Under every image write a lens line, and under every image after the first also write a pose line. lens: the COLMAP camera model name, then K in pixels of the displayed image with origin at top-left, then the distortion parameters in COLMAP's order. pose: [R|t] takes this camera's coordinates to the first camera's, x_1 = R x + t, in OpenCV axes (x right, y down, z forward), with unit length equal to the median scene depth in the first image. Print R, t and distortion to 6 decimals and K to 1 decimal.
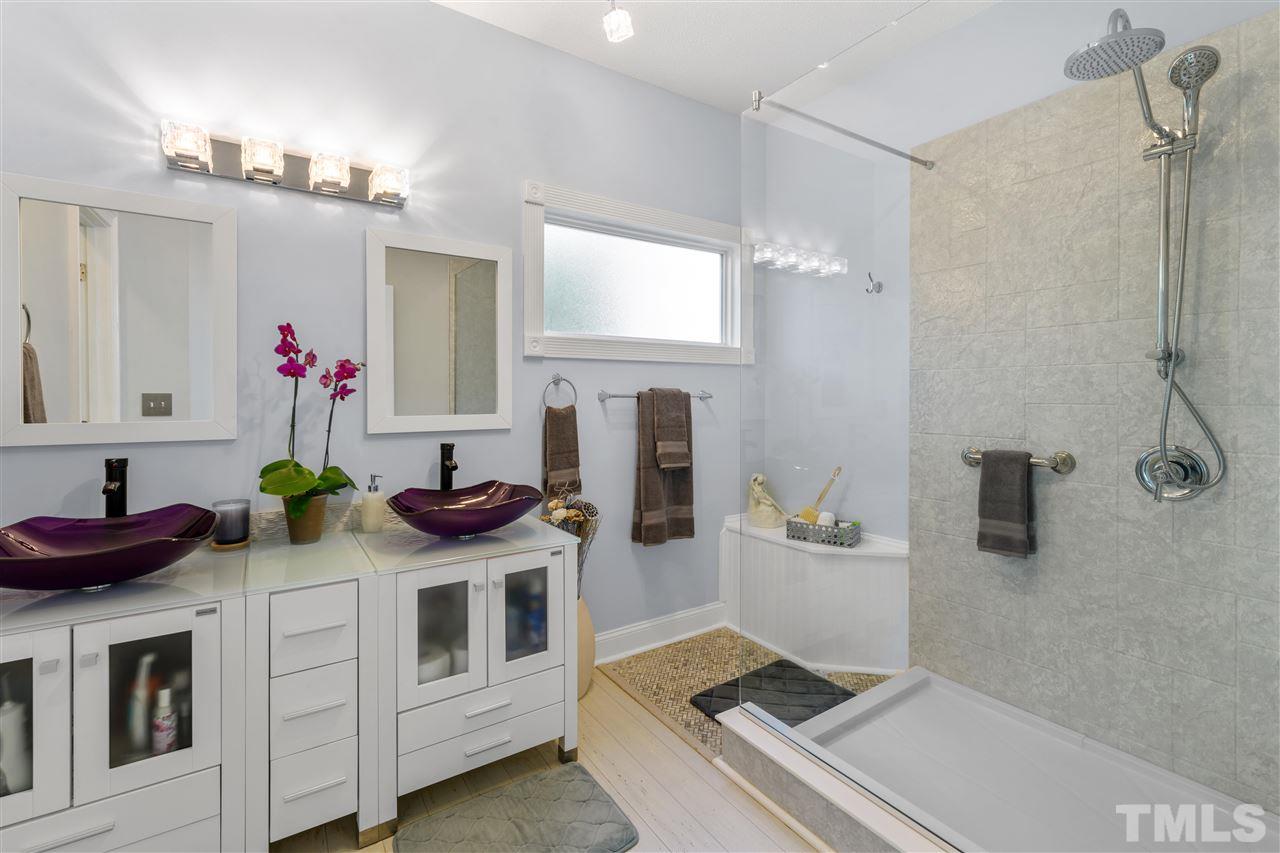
lens RADIAL K [[559.2, 0, 614.4], [0, 559.2, 406.8], [0, 0, 1]] dist [0.000246, 0.000538]
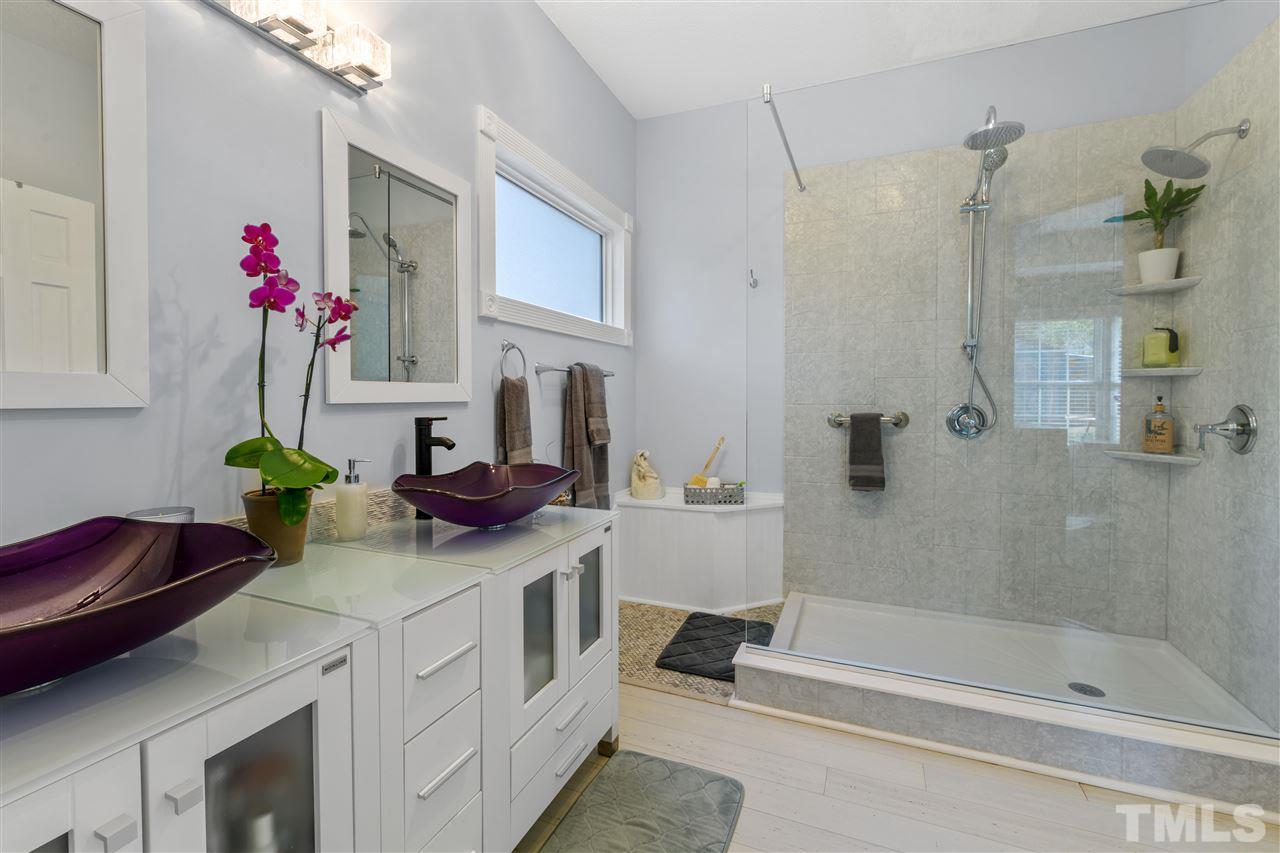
lens RADIAL K [[559.2, 0, 631.9], [0, 559.2, 417.5], [0, 0, 1]] dist [0.000246, 0.000538]
pose [[0.829303, -0.020366, 0.558429, -0.554374], [0.010802, 0.999733, 0.020420, 0.059041], [-0.558695, -0.010903, 0.829301, 0.214680]]
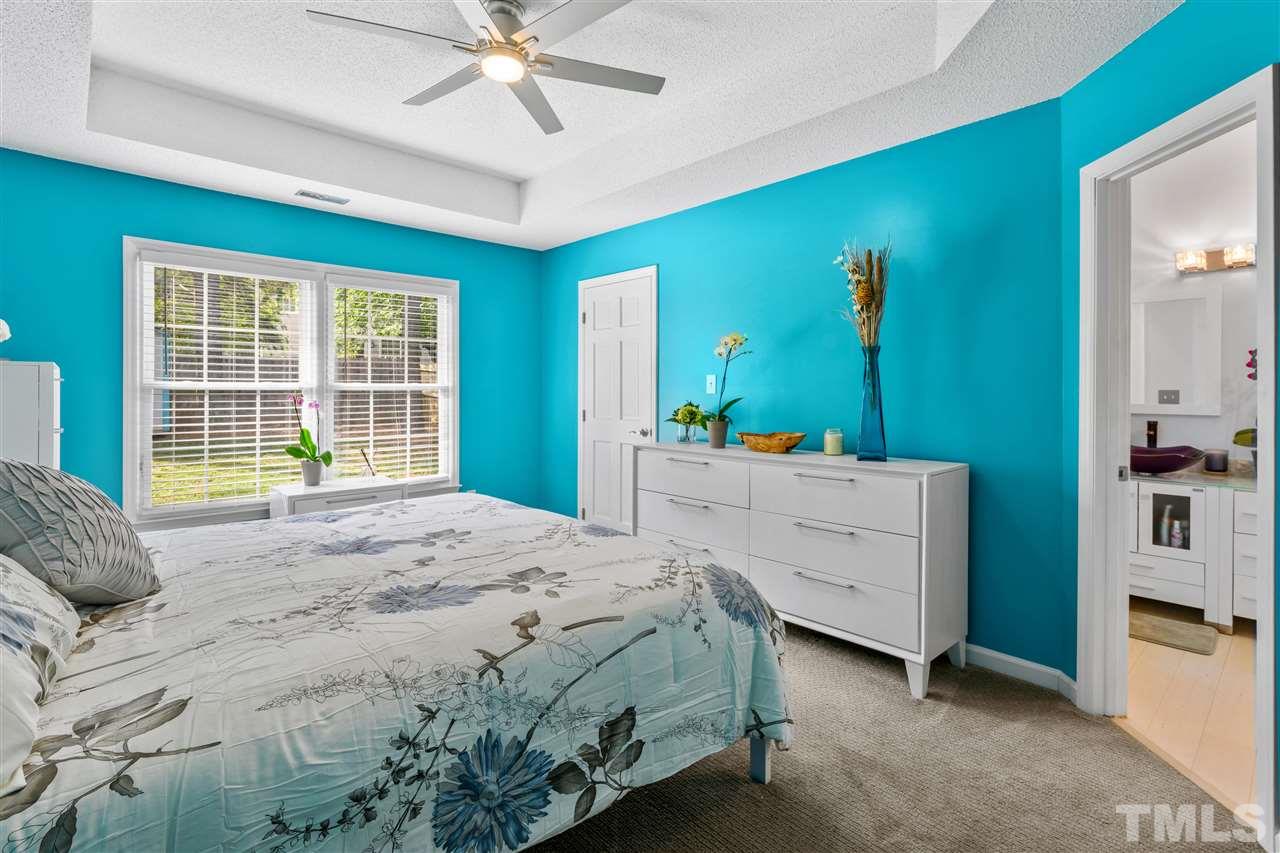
lens RADIAL K [[609.3, 0, 588.9], [0, 609.3, 400.8], [0, 0, 1]] dist [0.001728, 0.000374]
pose [[0.142040, 0.004944, -0.989849, 0.900691], [-0.008722, 0.999955, 0.003743, 0.019831], [0.989823, 0.008102, 0.142076, -1.183255]]
